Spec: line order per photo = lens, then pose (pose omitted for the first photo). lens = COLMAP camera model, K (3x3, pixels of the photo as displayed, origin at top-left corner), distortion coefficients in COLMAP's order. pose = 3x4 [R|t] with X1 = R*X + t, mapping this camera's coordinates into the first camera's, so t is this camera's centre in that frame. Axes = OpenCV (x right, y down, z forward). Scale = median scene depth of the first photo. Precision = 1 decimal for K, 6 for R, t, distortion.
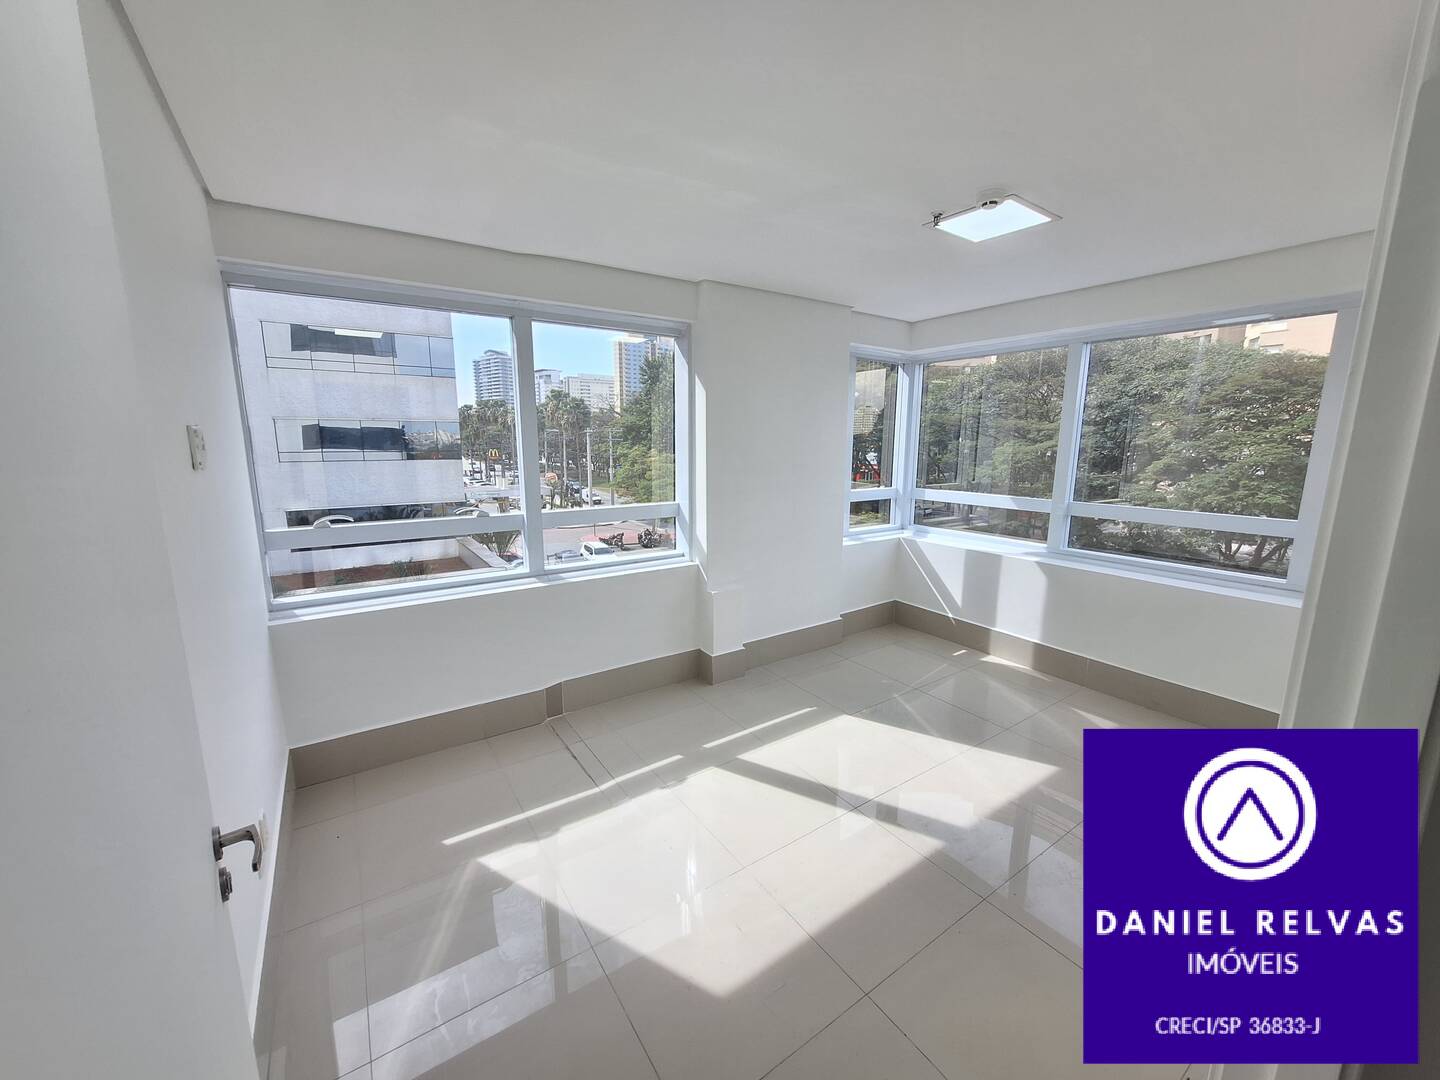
lens RADIAL K [[567.6, 0, 726.4], [0, 567.6, 542.7], [0, 0, 1]] dist [-0.004970, -0.000127]
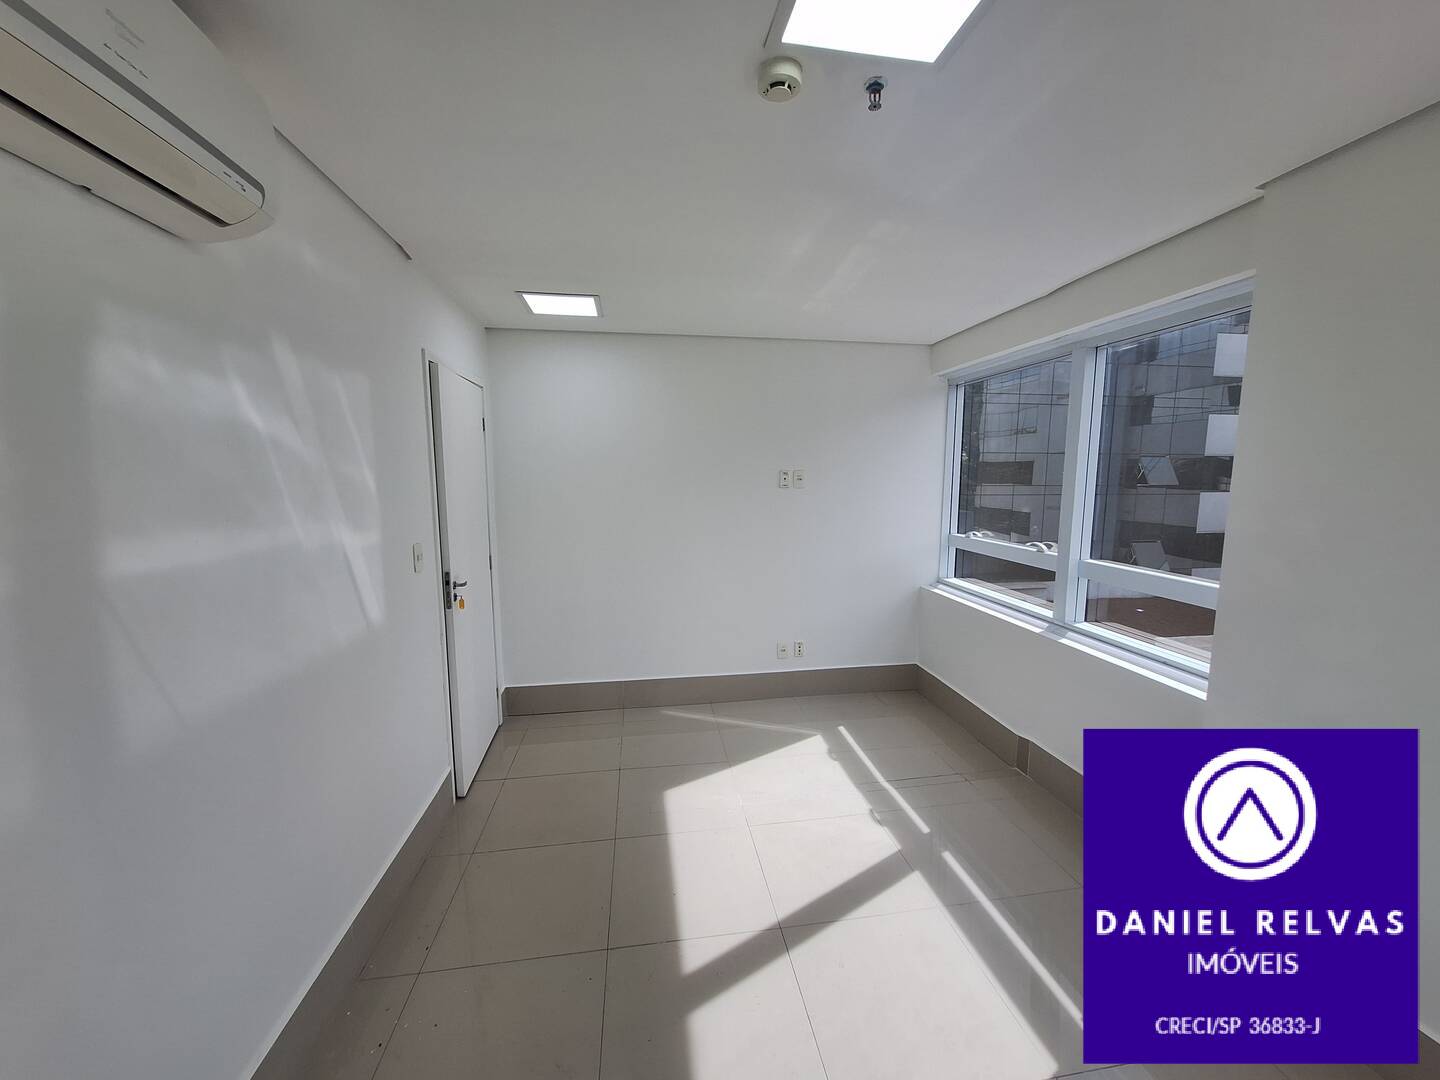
lens RADIAL K [[567.6, 0, 718.3], [0, 567.6, 539.5], [0, 0, 1]] dist [-0.004970, -0.000127]
pose [[-0.437944, 0.101944, -0.893204, 0.580444], [-0.169946, 0.966248, 0.193606, -0.123052], [0.882793, 0.236585, -0.405837, 0.713465]]
